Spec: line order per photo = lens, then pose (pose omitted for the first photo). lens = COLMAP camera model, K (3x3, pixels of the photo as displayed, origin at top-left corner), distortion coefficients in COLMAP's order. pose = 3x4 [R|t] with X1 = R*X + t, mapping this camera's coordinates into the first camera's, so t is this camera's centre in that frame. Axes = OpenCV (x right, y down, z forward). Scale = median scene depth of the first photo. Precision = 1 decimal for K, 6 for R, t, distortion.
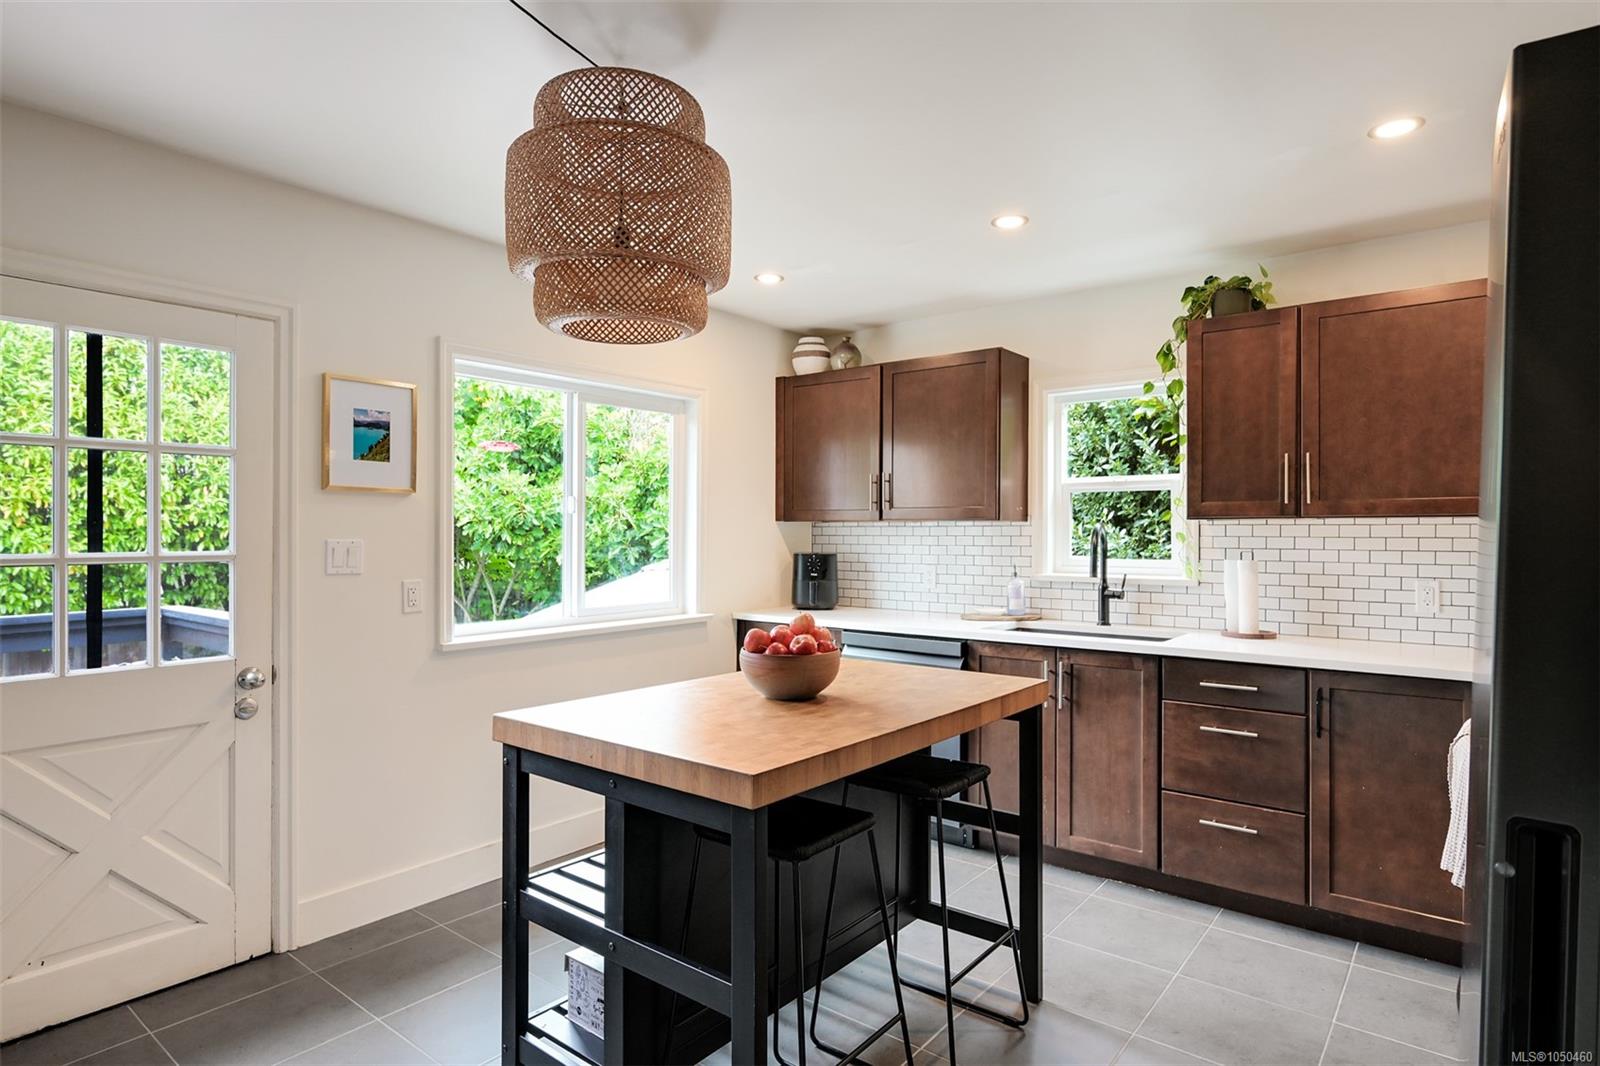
lens RADIAL K [[870.7, 0, 800.0], [0, 870.7, 533.0], [0, 0, 1]] dist [-0.000196, -0.000091]
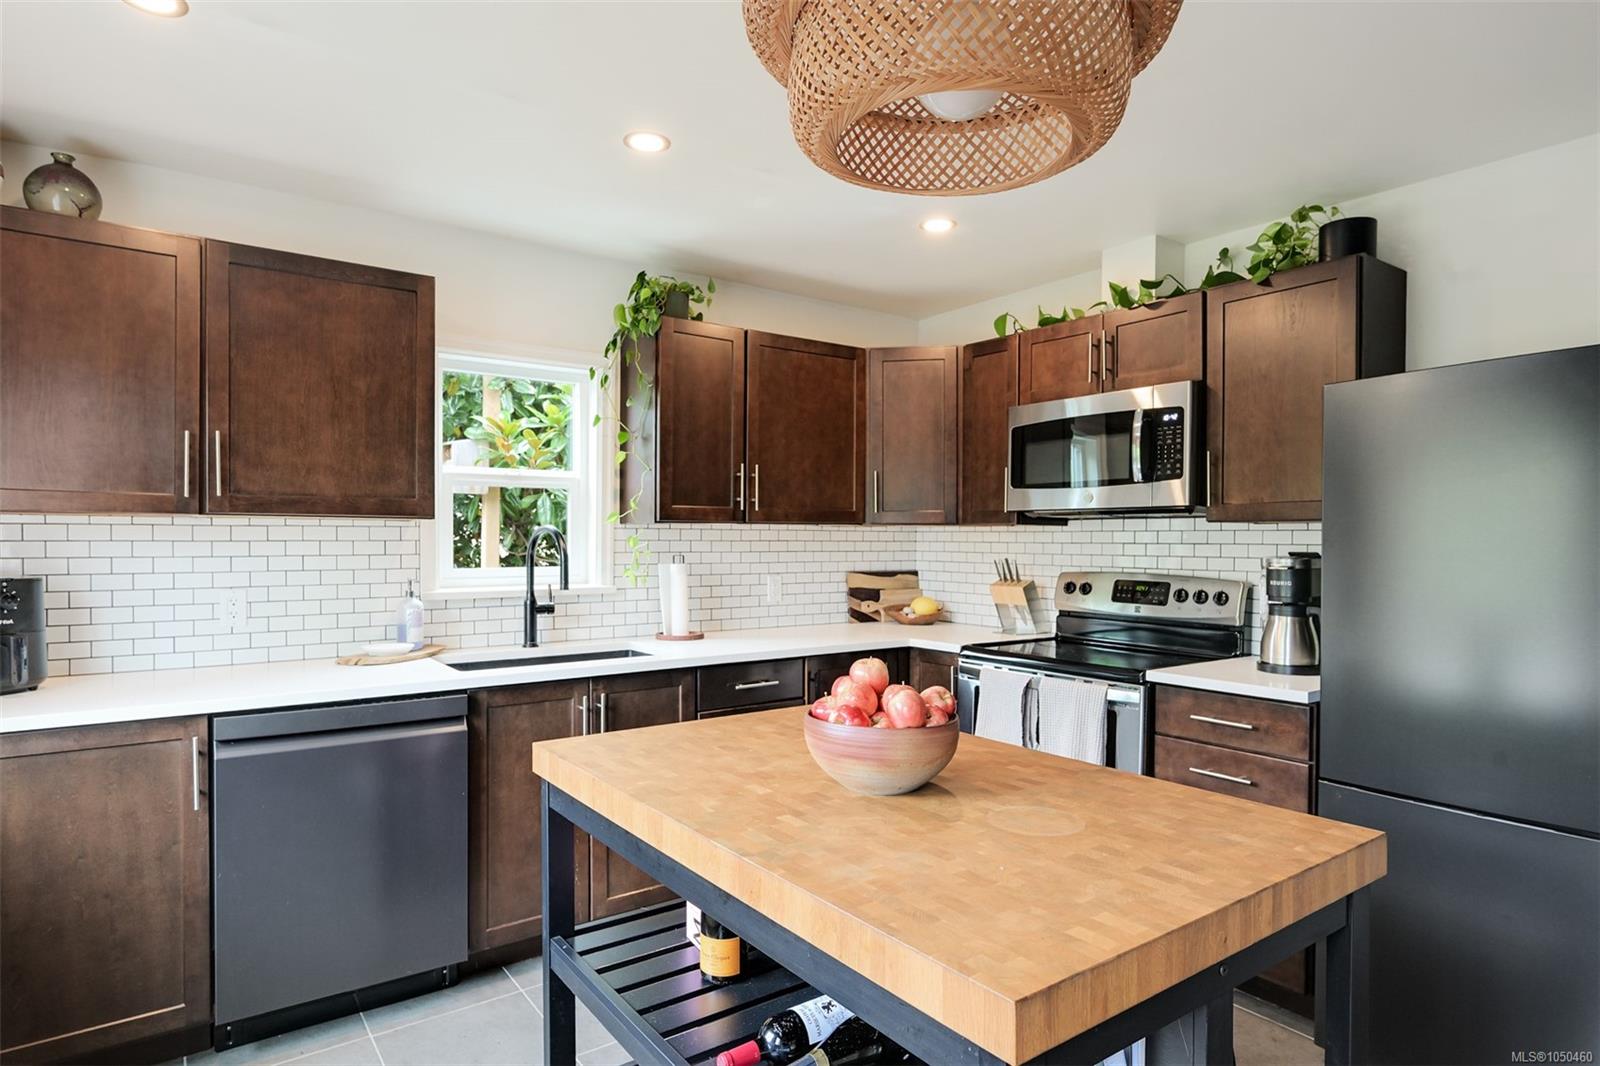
lens RADIAL K [[881.0, 0, 798.2], [0, 881.0, 542.1], [0, 0, 1]] dist [-0.000644, -0.000009]
pose [[0.265923, -0.009050, 0.963952, -0.462557], [-0.004730, 0.999932, 0.010693, -0.005715], [-0.963983, -0.007403, 0.265862, 0.616111]]
